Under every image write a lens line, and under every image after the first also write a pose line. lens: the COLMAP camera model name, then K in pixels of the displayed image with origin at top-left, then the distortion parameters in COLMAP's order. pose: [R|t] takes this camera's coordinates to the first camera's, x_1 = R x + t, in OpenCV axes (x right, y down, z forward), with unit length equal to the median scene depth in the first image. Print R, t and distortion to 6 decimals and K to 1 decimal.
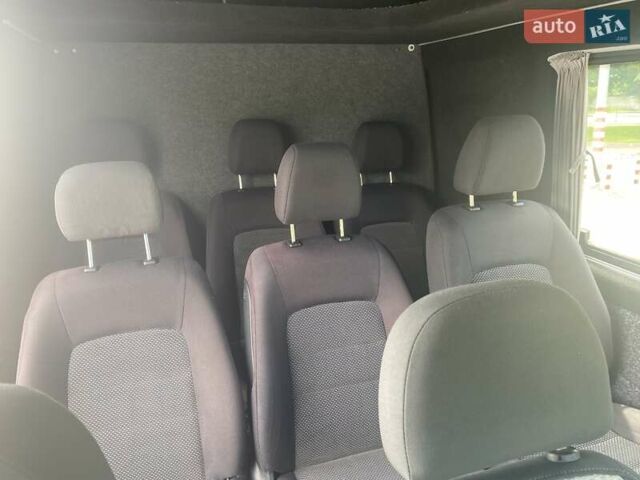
lens RADIAL K [[509.1, 0, 320.0], [0, 509.1, 240.0], [0, 0, 1]] dist [0.023022, -0.012937]
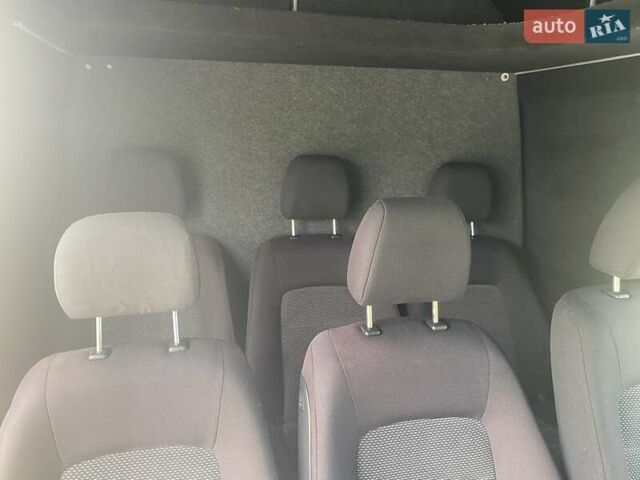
lens RADIAL K [[509.1, 0, 320.0], [0, 509.1, 240.0], [0, 0, 1]] dist [0.023022, -0.012937]
pose [[0.996302, 0.054199, -0.066670, -0.060851], [-0.057414, 0.997230, -0.047291, -0.062283], [0.063922, 0.050944, 0.996654, 0.187457]]
